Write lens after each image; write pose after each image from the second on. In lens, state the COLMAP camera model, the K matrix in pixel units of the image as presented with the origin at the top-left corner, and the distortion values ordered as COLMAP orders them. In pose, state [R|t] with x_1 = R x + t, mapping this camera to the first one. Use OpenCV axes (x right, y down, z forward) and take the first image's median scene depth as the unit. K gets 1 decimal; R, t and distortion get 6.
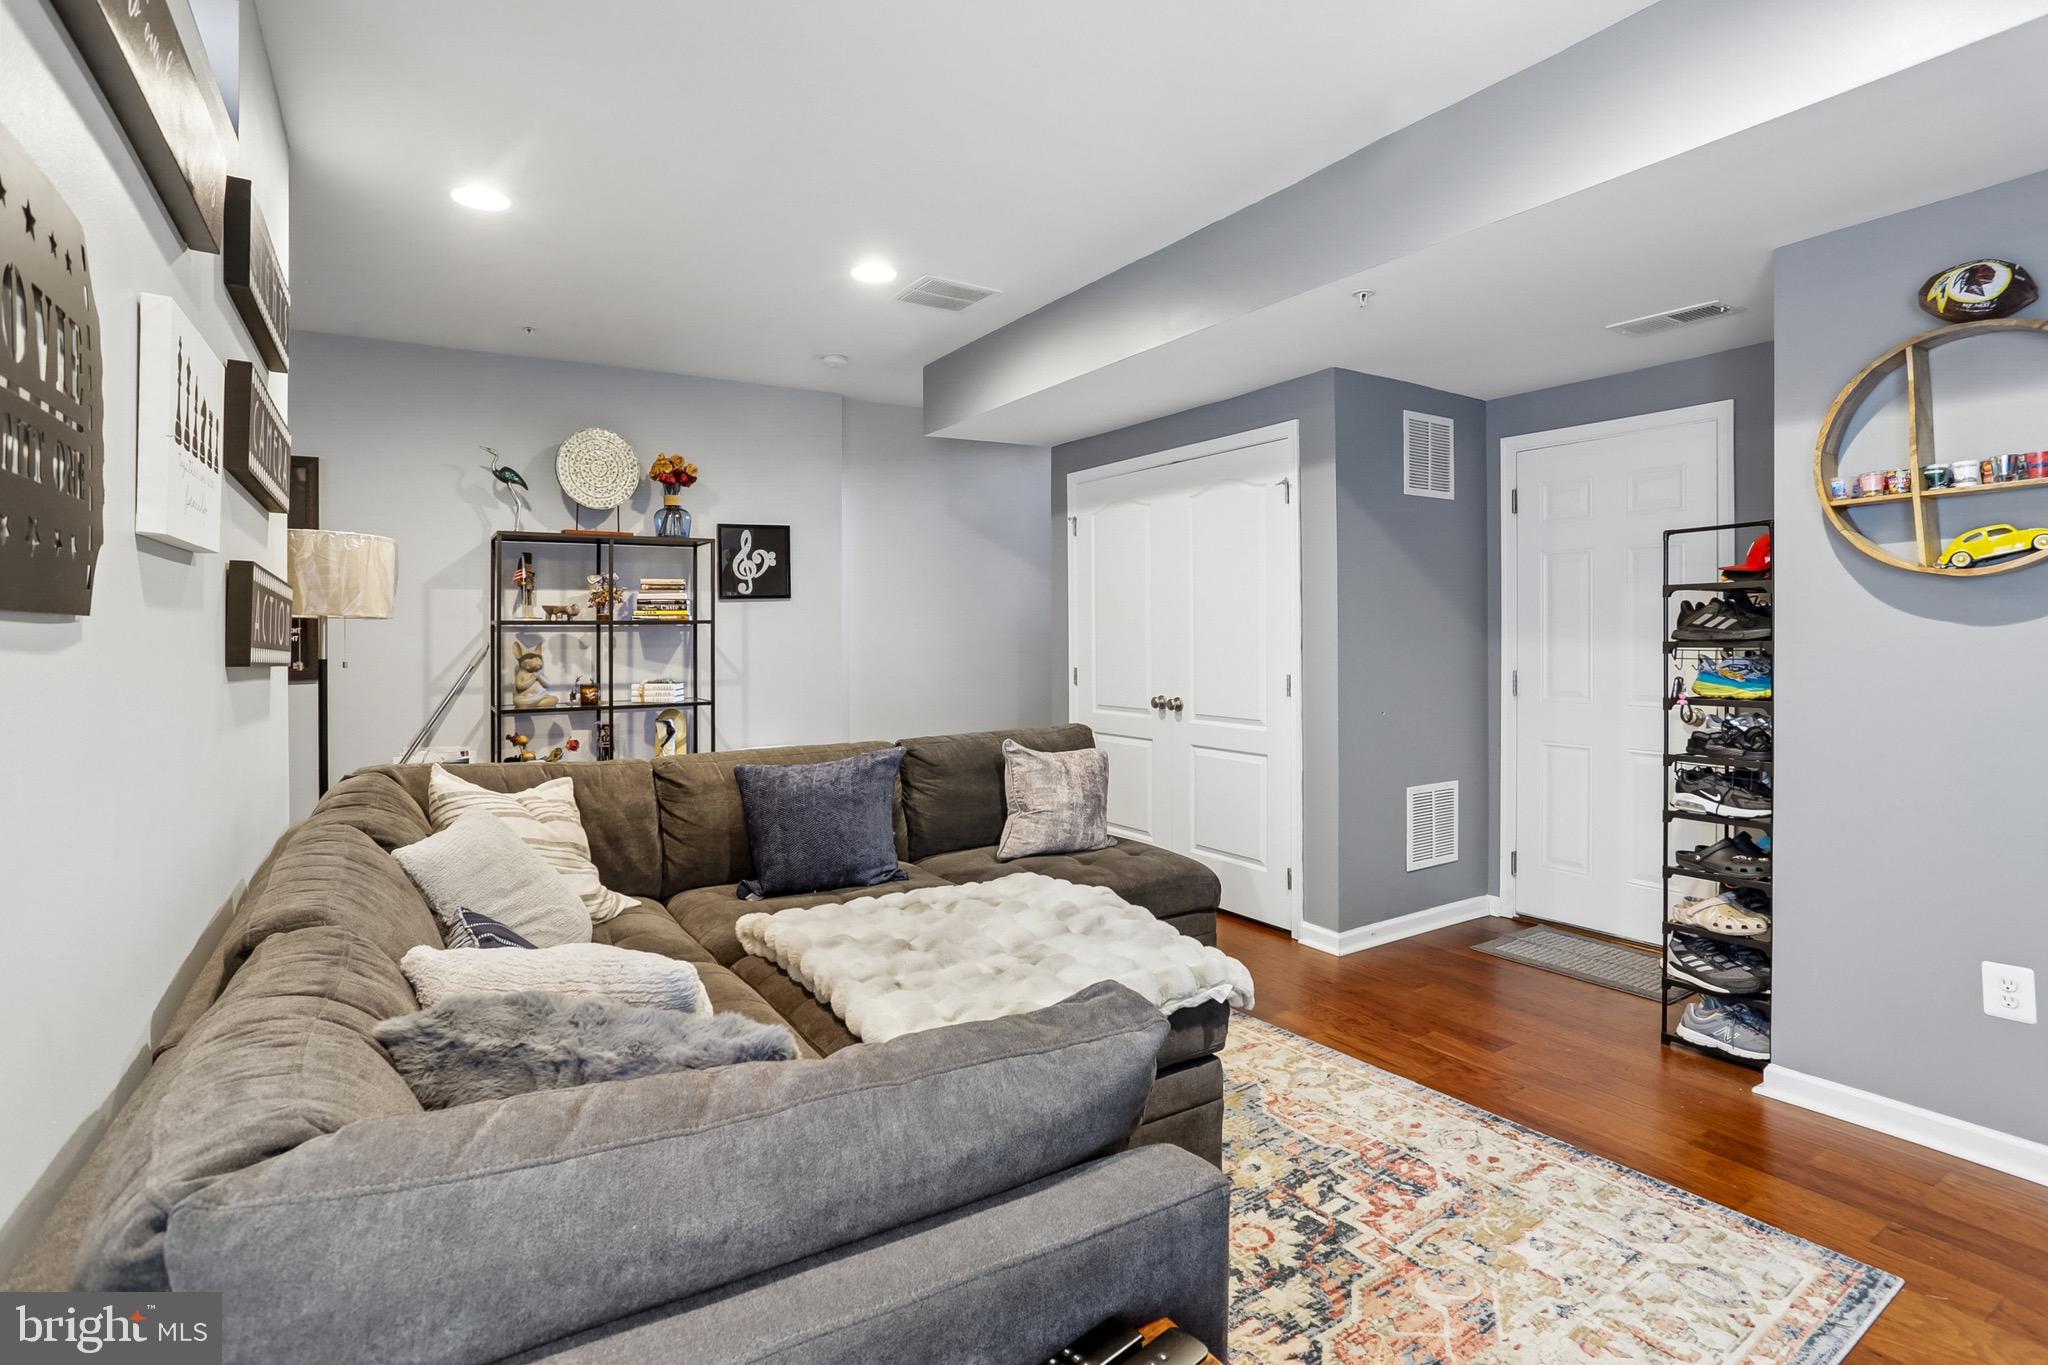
lens RADIAL K [[1019.5, 0, 1035.0], [0, 1019.5, 629.2], [0, 0, 1]] dist [-0.060132, 0.025845]
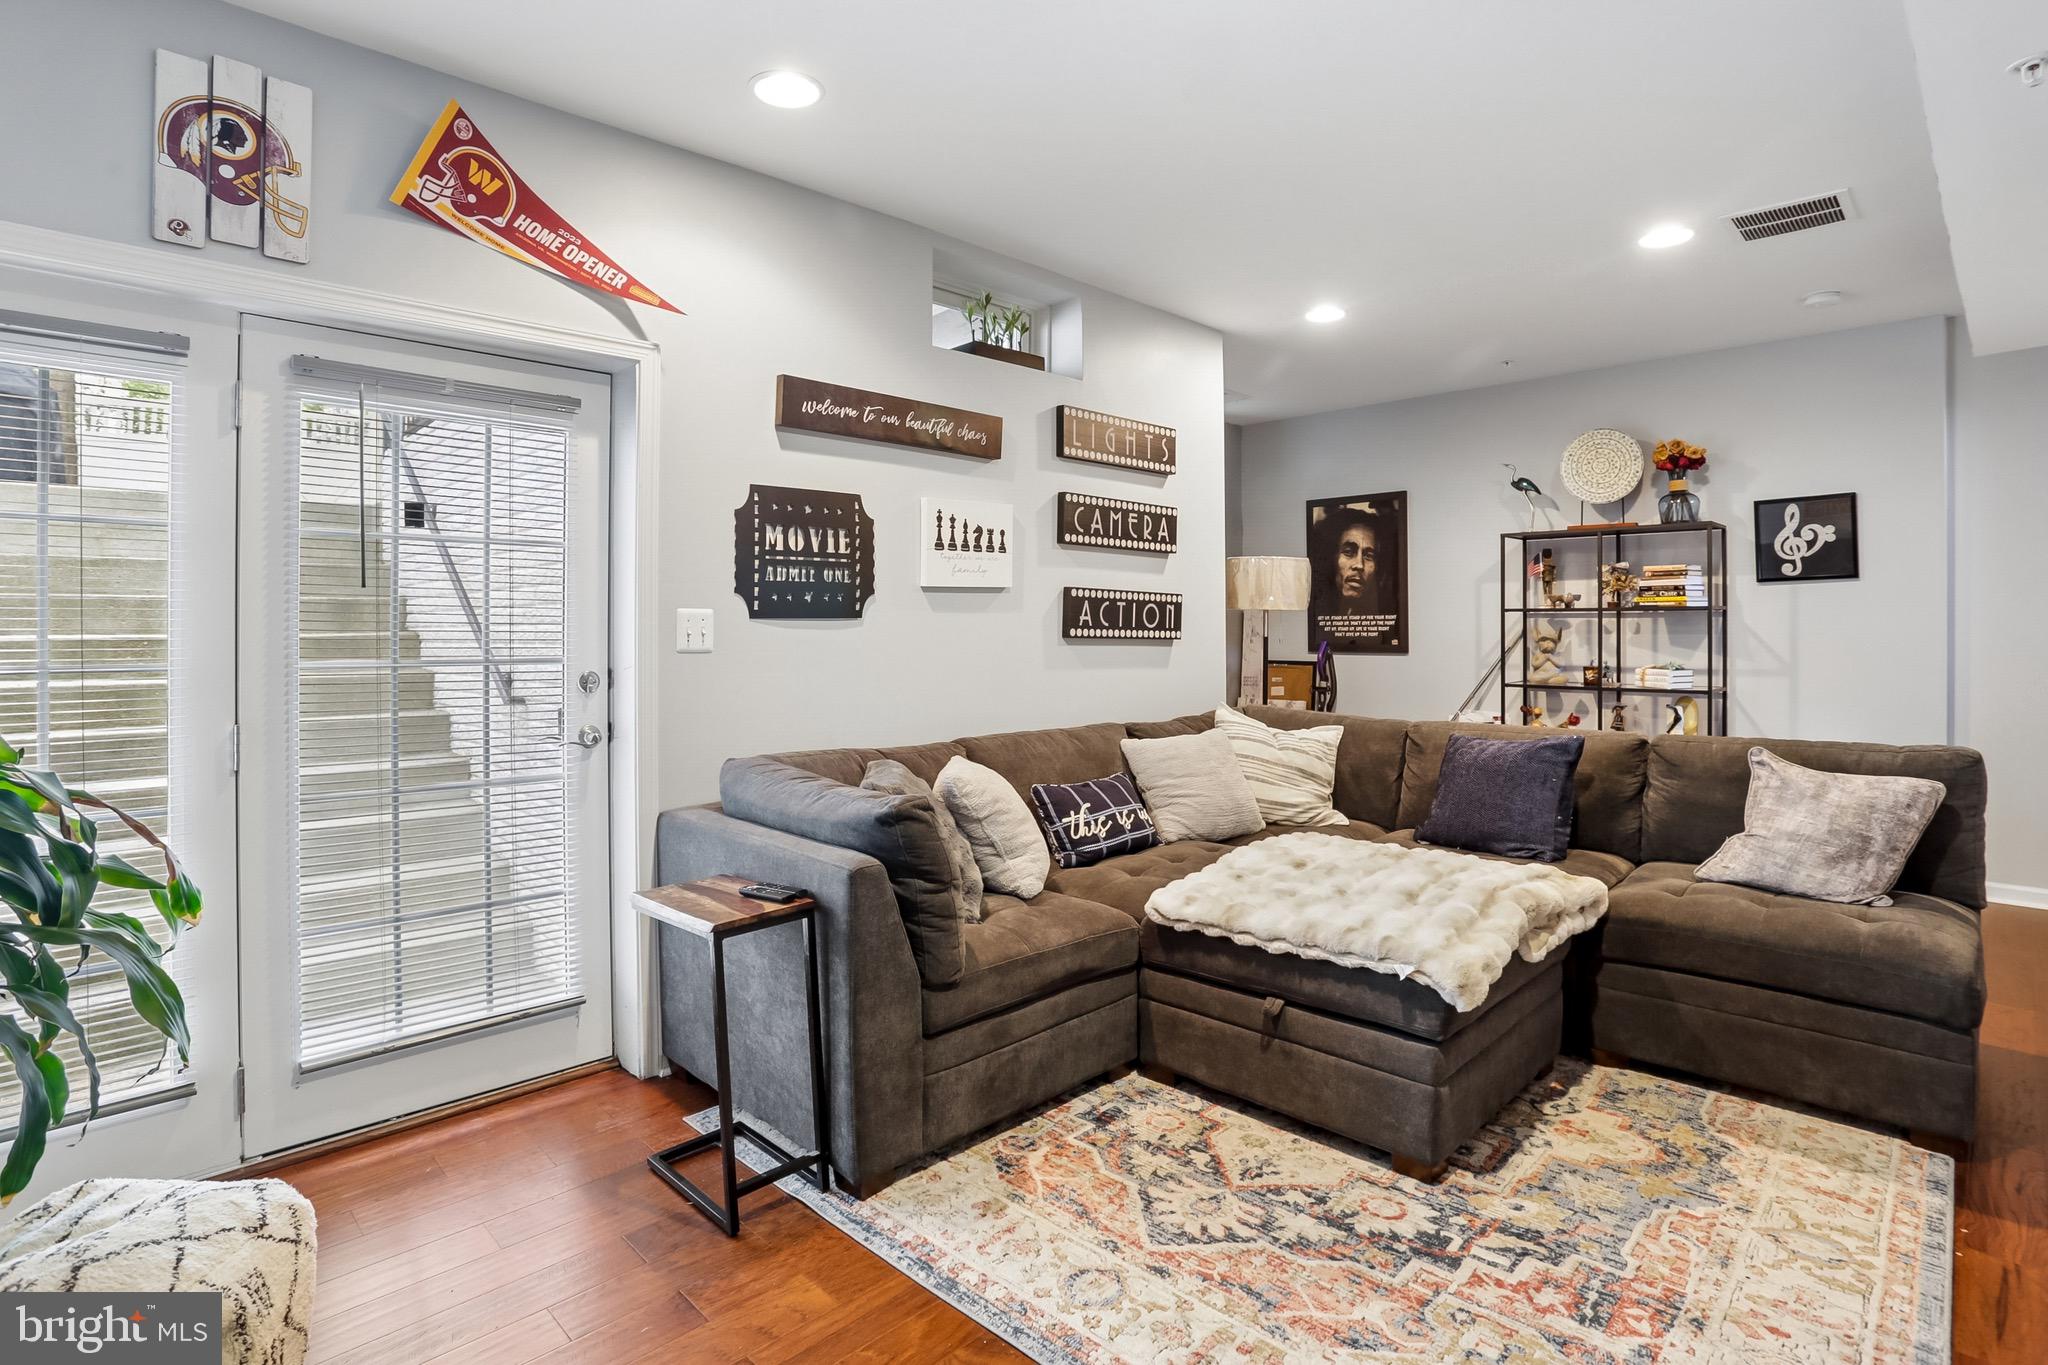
lens RADIAL K [[1005.3, 0, 1020.6], [0, 1005.3, 629.0], [0, 0, 1]] dist [-0.057641, 0.023309]
pose [[0.211176, 0.010540, -0.977391, 0.477987], [0.005341, 0.999914, 0.011937, -0.001747], [0.977433, -0.007741, 0.211101, 0.179236]]
